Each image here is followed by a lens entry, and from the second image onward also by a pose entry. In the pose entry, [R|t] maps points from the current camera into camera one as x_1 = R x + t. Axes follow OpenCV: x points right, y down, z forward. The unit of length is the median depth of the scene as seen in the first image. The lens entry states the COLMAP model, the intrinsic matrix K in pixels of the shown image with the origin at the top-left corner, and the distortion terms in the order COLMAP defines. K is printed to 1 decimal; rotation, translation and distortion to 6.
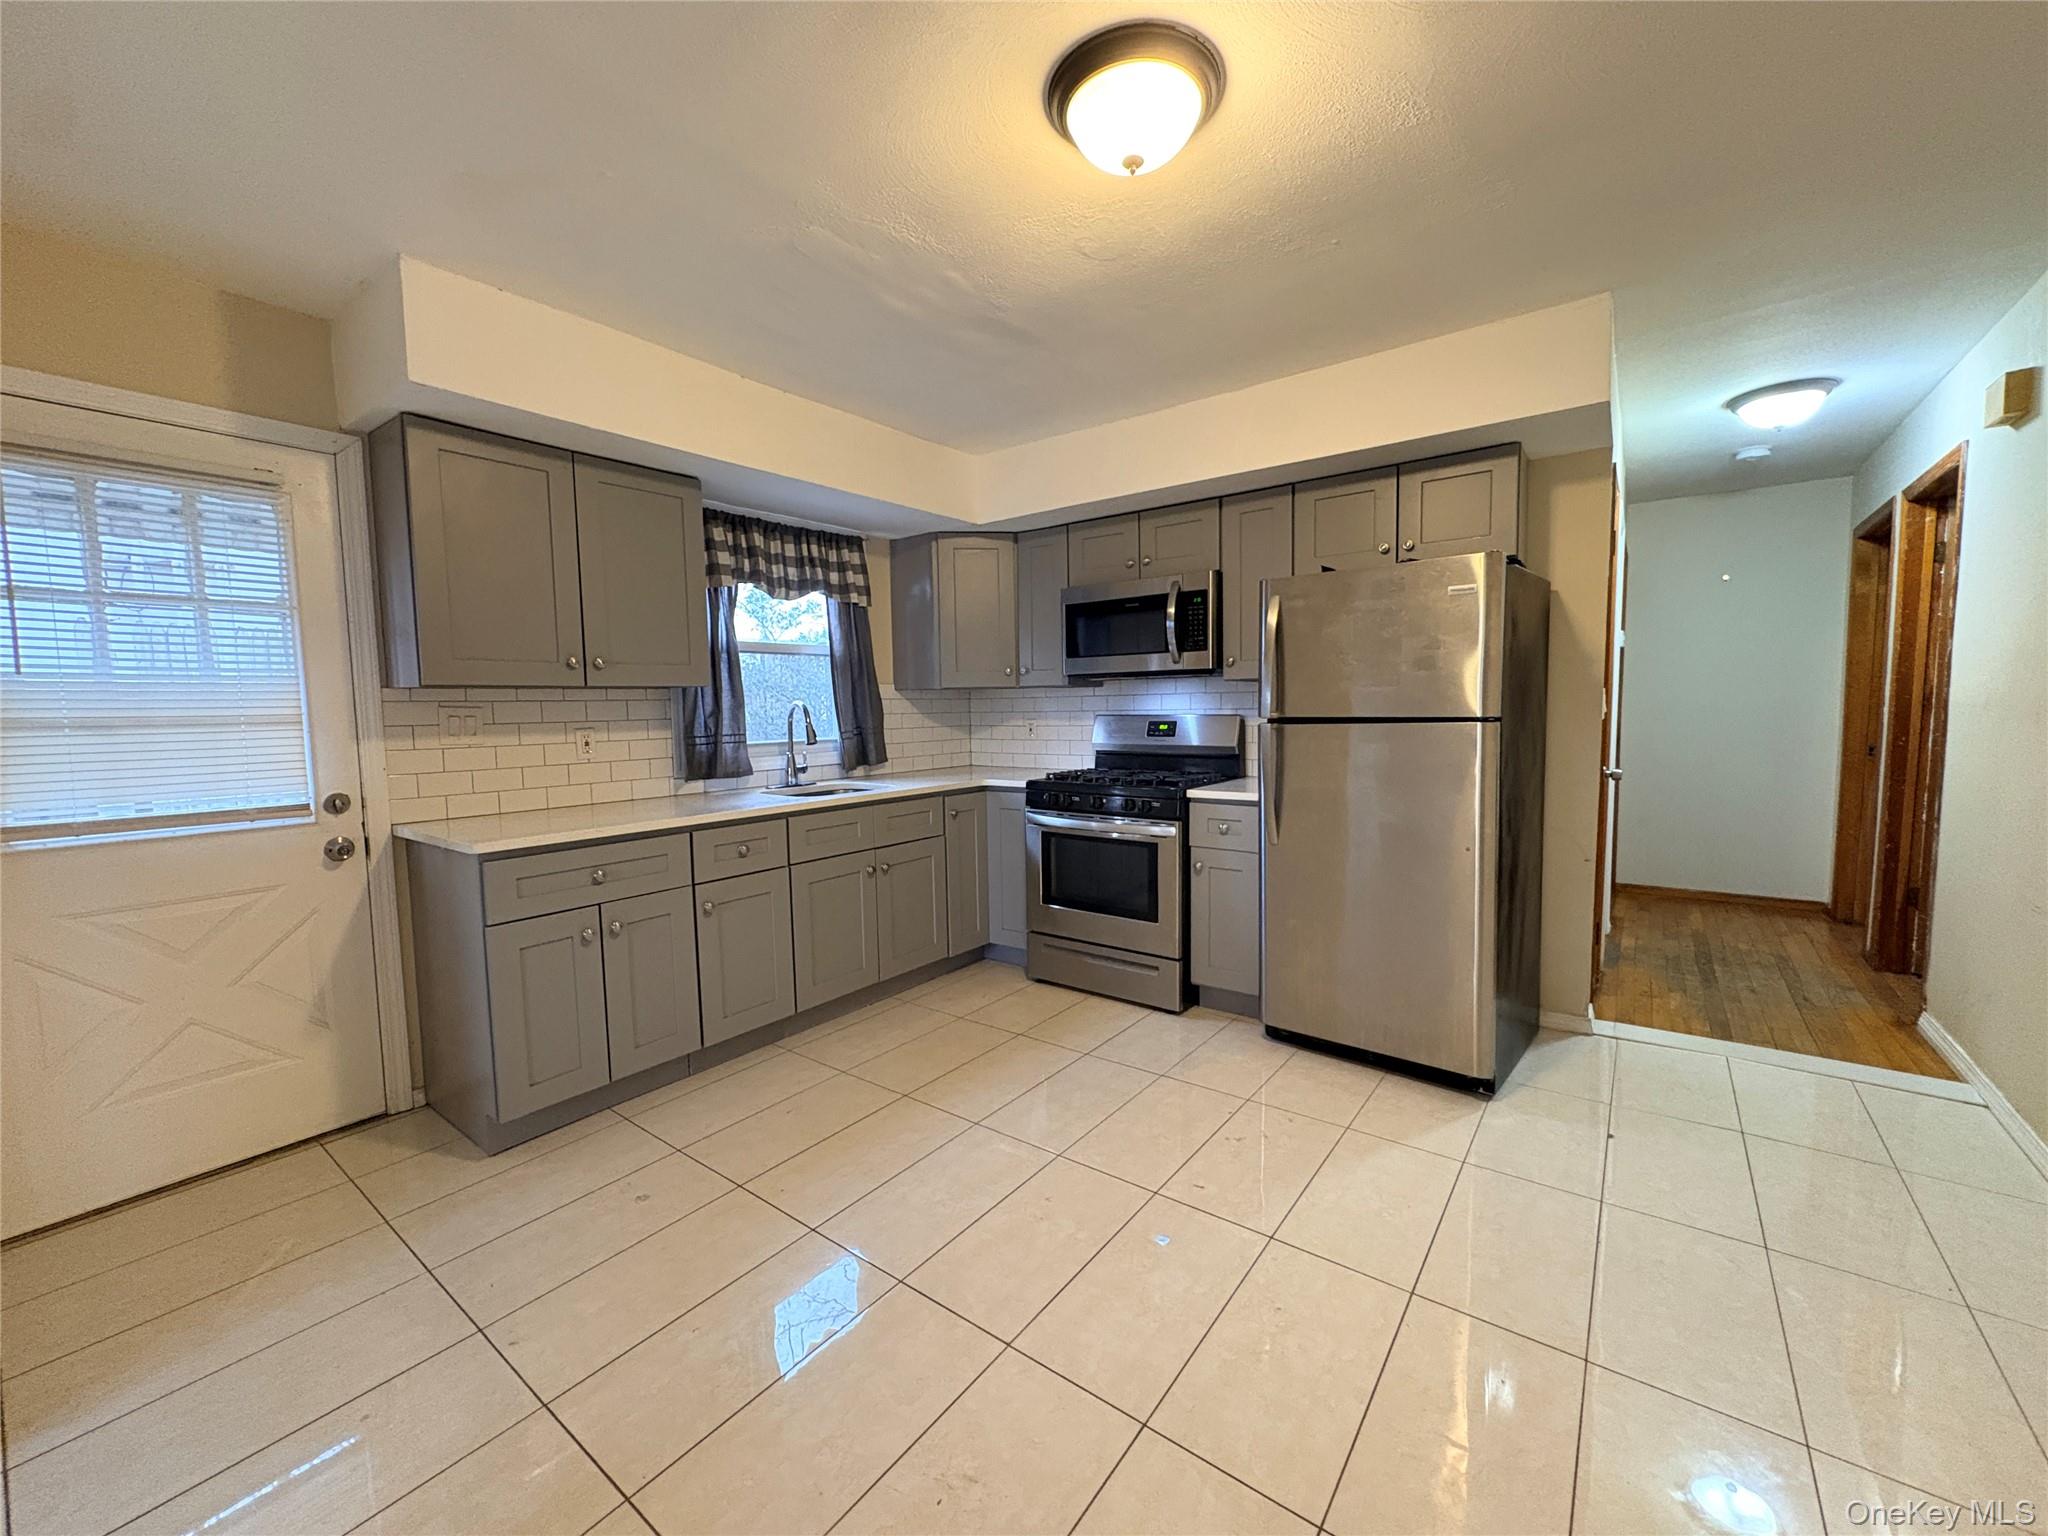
lens RADIAL K [[824.3, 0, 1013.0], [0, 824.3, 774.1], [0, 0, 1]] dist [-0.000711, 0.000013]
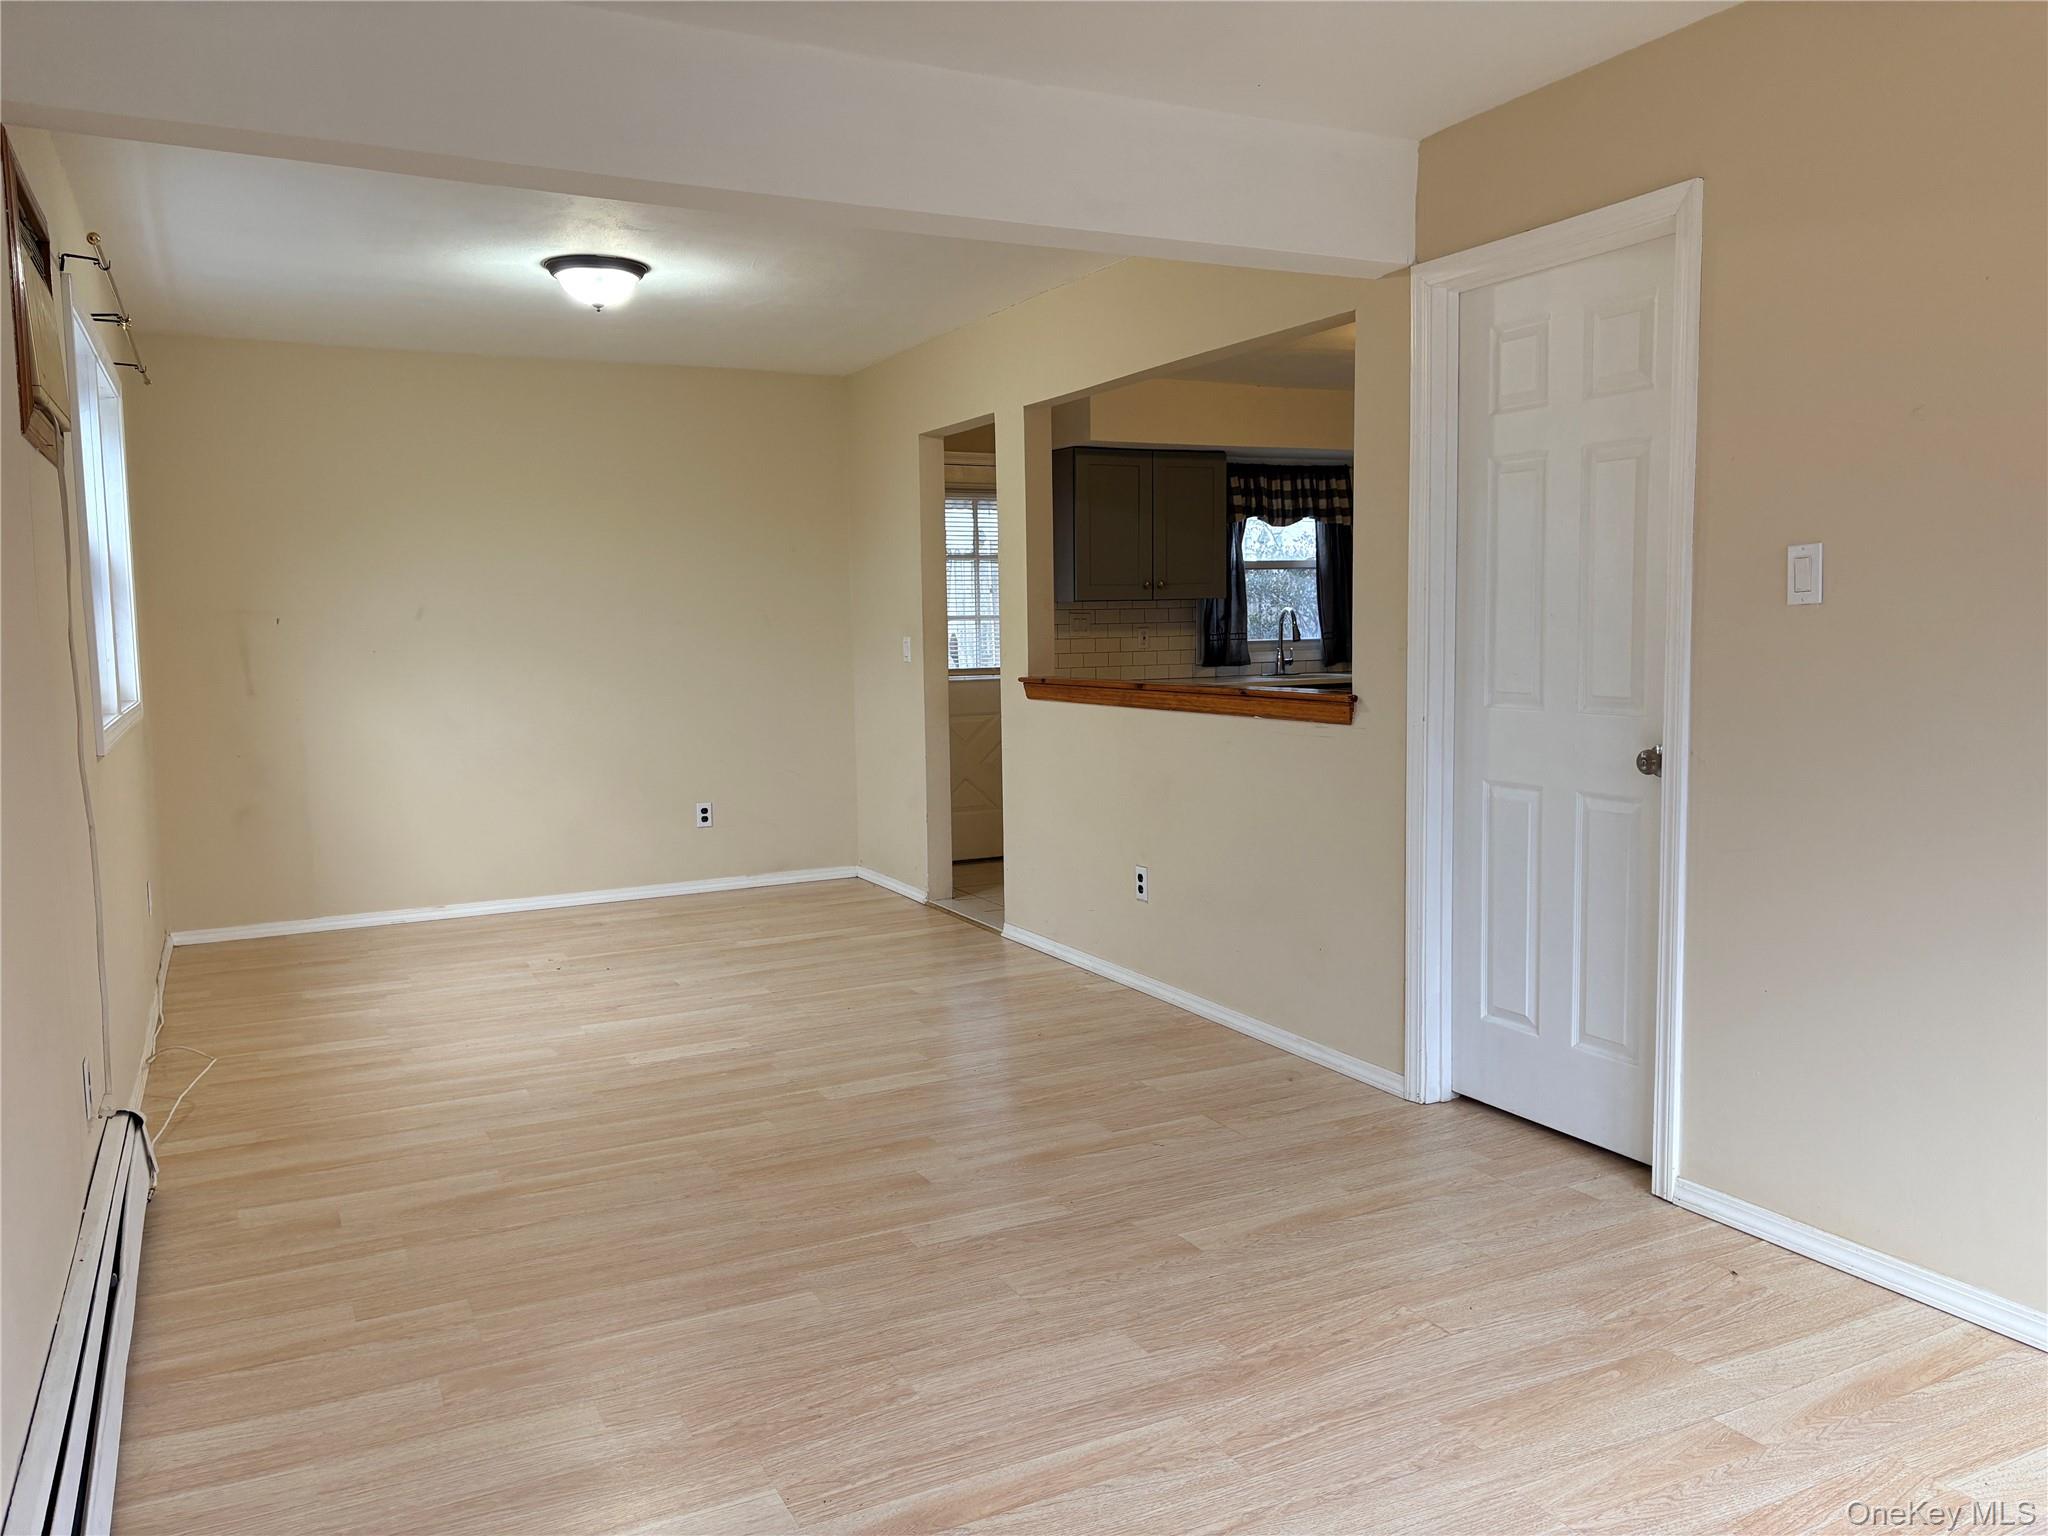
lens RADIAL K [[1543.1, 0, 1020.2], [0, 1543.1, 762.8], [0, 0, 1]] dist [0.007669, 0.000452]
pose [[0.908886, 0.052078, -0.413781, 0.359712], [-0.038440, 0.998410, 0.041223, 0.067701], [0.415270, -0.021561, 0.909443, -1.335474]]
